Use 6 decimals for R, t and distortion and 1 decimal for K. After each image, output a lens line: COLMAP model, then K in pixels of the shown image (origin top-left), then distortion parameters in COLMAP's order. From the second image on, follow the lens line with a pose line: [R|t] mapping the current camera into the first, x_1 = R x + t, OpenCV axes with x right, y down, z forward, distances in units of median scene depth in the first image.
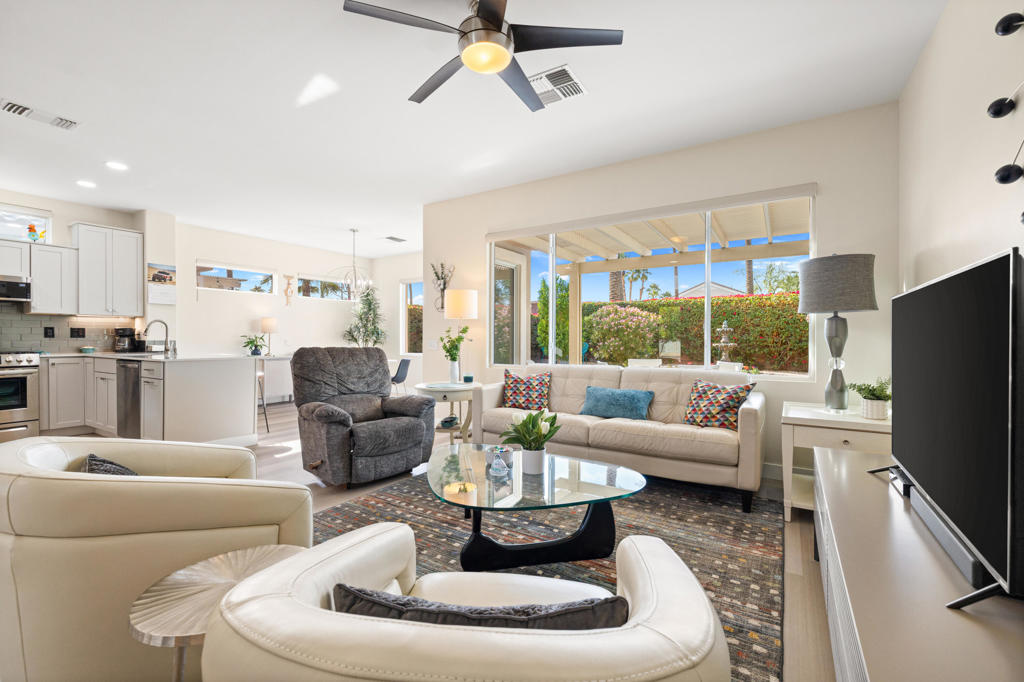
lens RADIAL K [[437.2, 0, 510.5], [0, 437.2, 338.3], [0, 0, 1]] dist [0.002131, 0.000041]
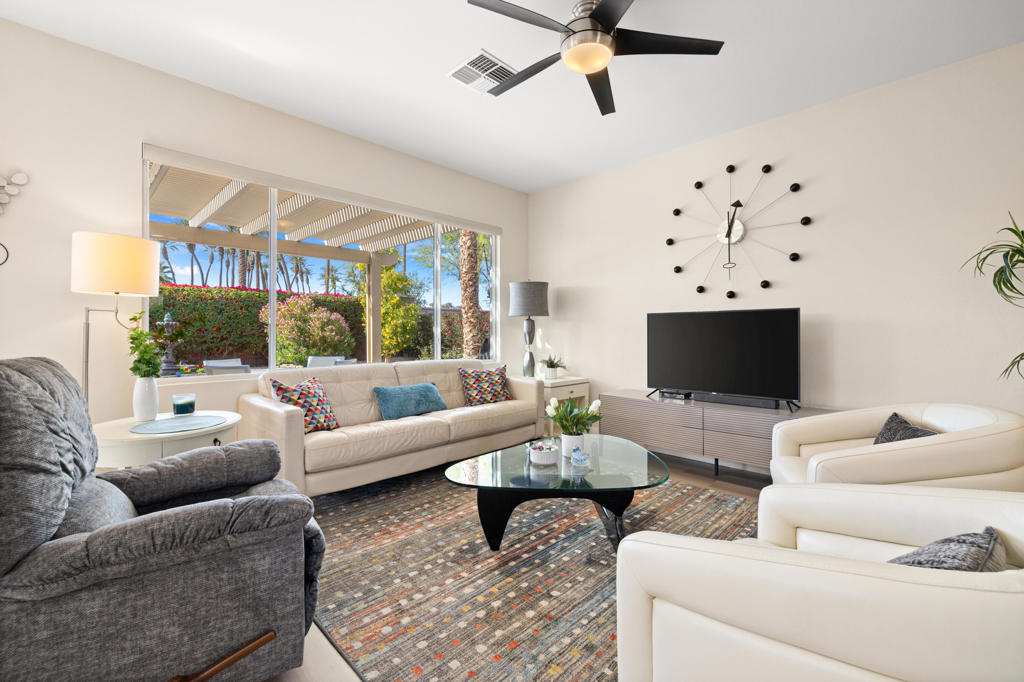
lens RADIAL K [[431.9, 0, 513.0], [0, 431.9, 336.0], [0, 0, 1]] dist [0.000876, -0.000381]
pose [[0.211065, -0.007075, 0.977446, -0.793211], [0.001879, 0.999975, 0.006832, 0.001085], [-0.977470, 0.000395, 0.211073, 0.711548]]
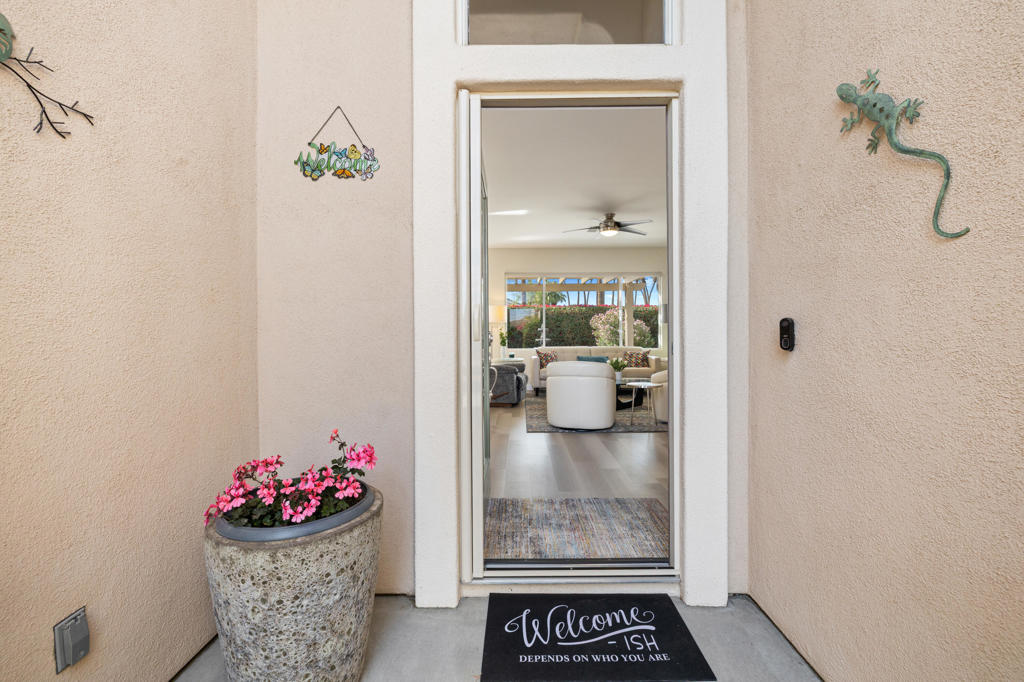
lens RADIAL K [[431.9, 0, 513.0], [0, 431.9, 336.0], [0, 0, 1]] dist [0.000876, -0.000381]
pose [[0.847936, -0.001663, 0.530096, -1.563072], [0.001921, 0.999998, 0.000065, 0.013595], [-0.530095, 0.000964, 0.847938, -0.797315]]
